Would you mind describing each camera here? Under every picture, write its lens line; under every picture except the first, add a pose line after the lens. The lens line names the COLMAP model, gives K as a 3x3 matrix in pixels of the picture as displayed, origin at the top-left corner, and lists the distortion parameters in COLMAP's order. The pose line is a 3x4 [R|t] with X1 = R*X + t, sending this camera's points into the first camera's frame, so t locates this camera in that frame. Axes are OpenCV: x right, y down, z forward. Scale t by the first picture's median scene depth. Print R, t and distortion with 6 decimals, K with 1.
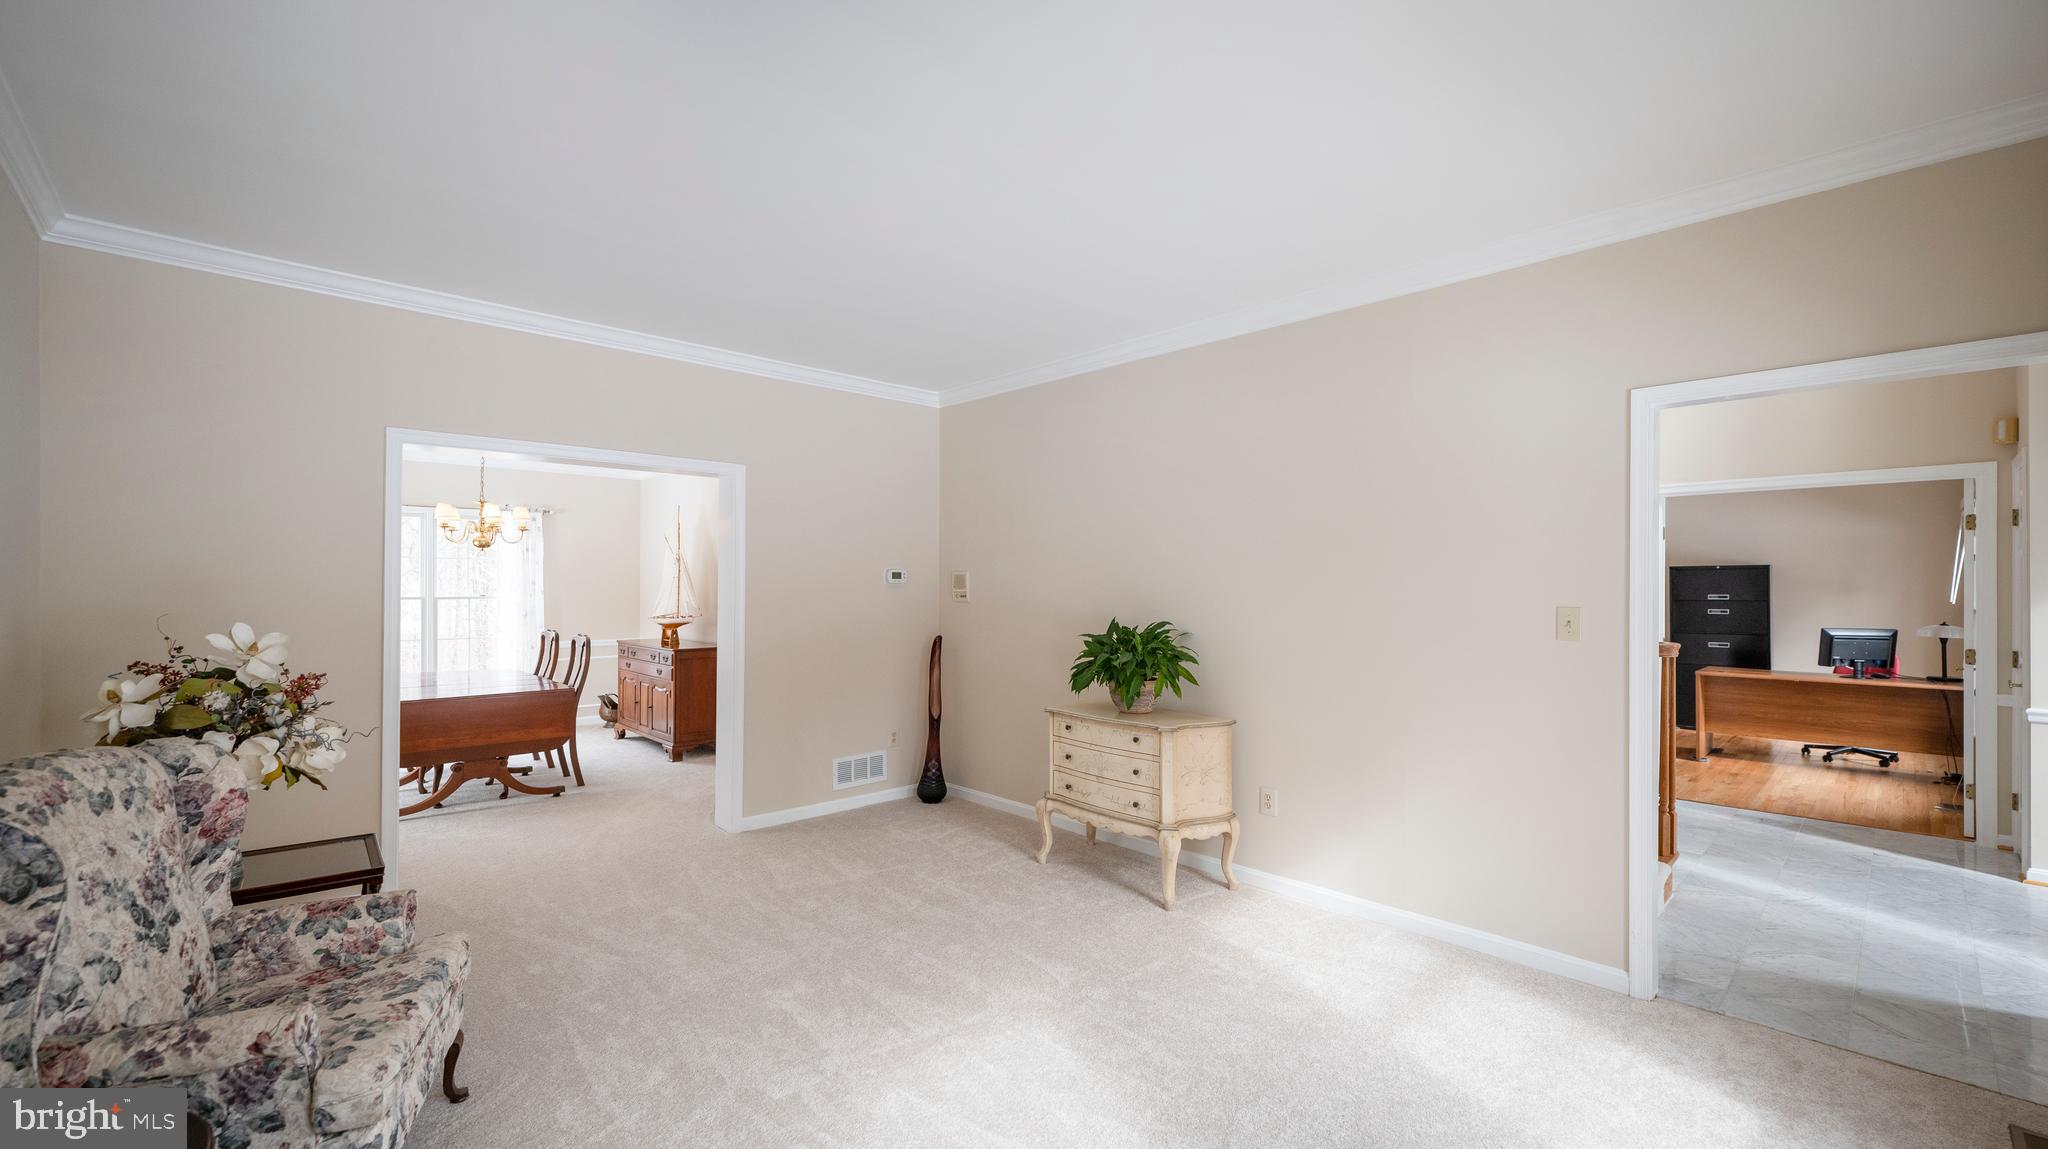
lens RADIAL K [[842.3, 0, 1023.6], [0, 842.3, 578.9], [0, 0, 1]] dist [0.002056, 0.000145]
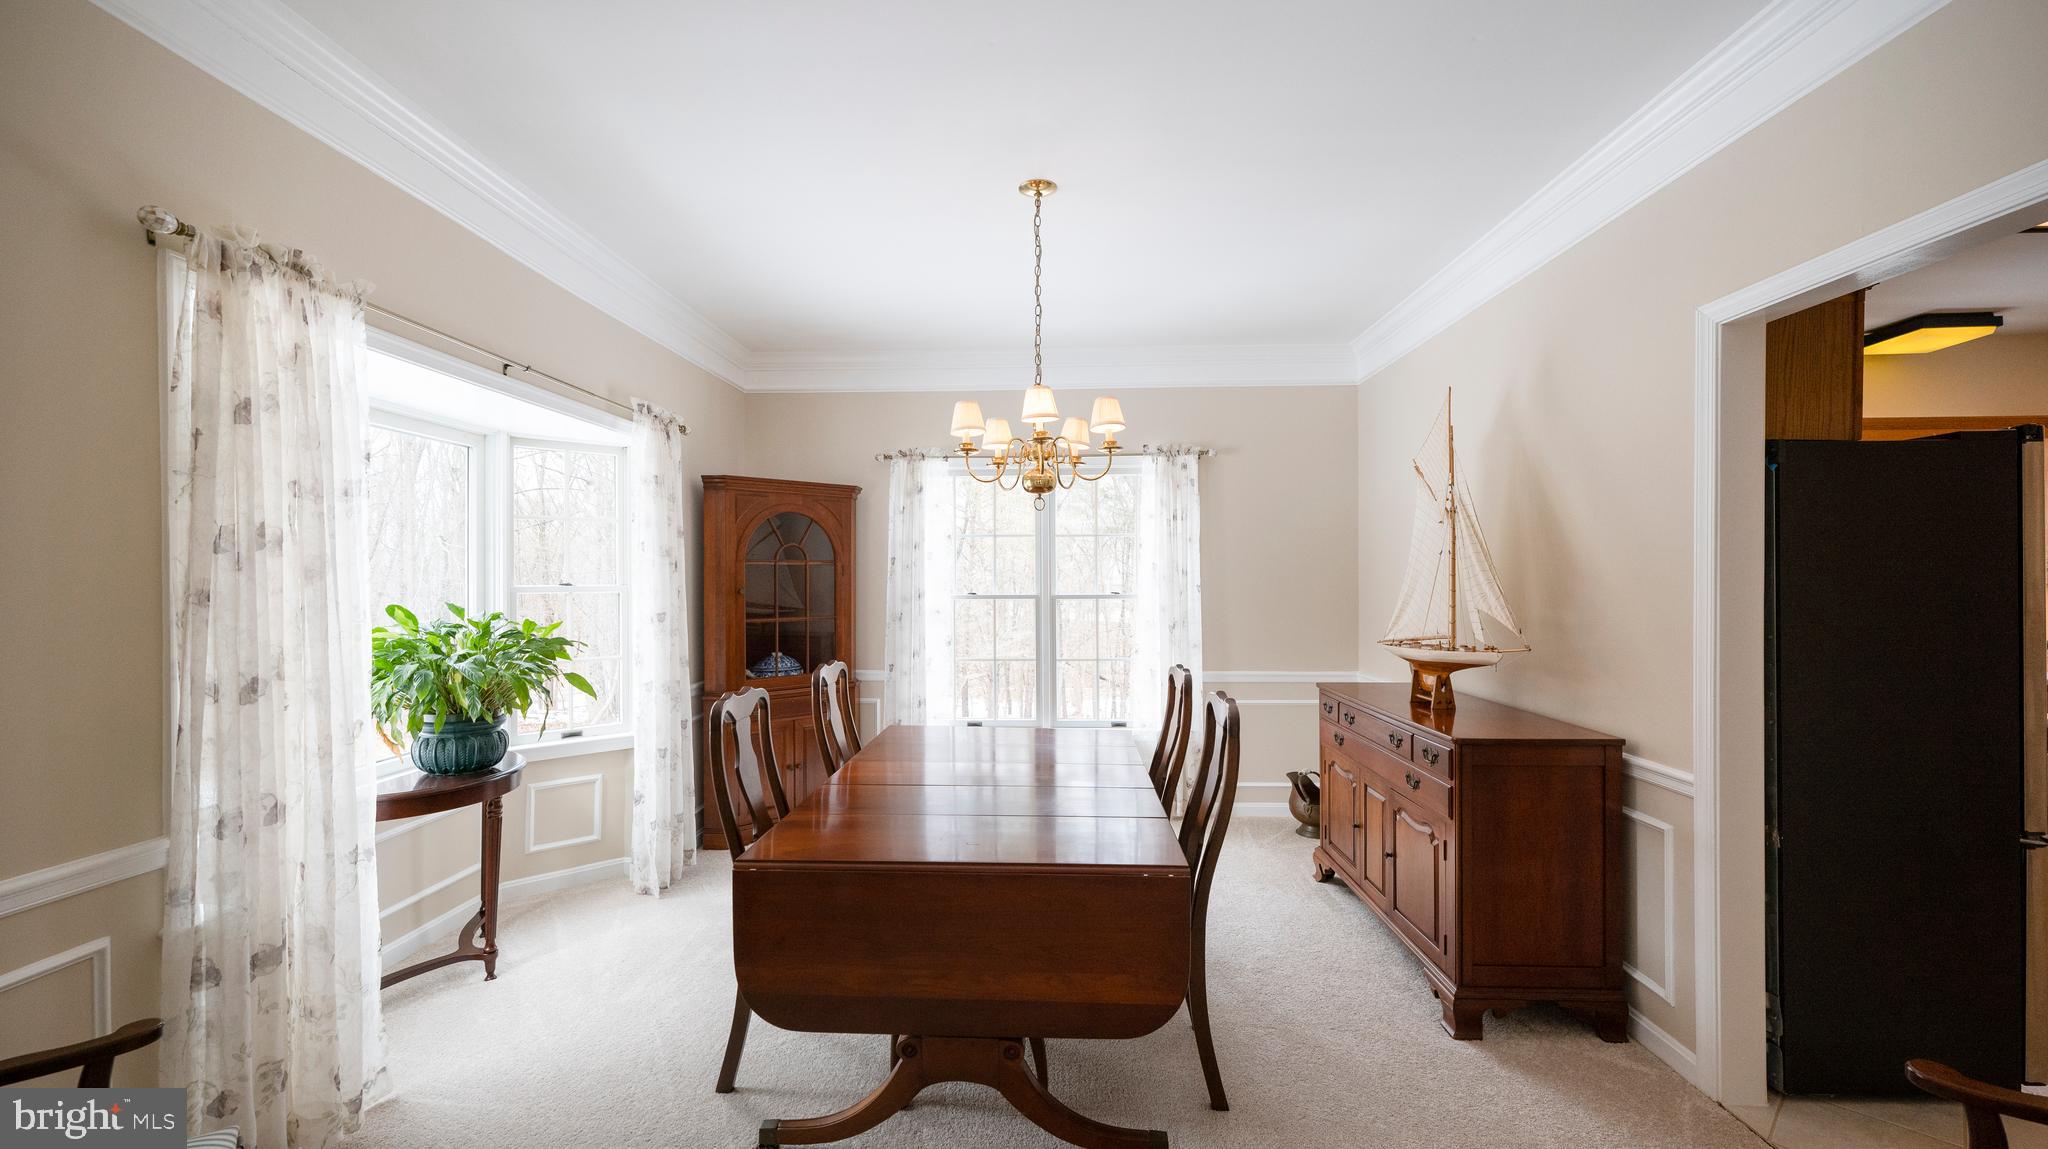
lens RADIAL K [[826.6, 0, 1026.0], [0, 826.6, 578.6], [0, 0, 1]] dist [-0.000155, 0.000047]
pose [[0.699208, -0.005481, -0.714898, -0.258880], [0.007900, 0.999969, 0.000061, 0.008895], [0.714875, -0.005690, 0.699229, 0.548134]]
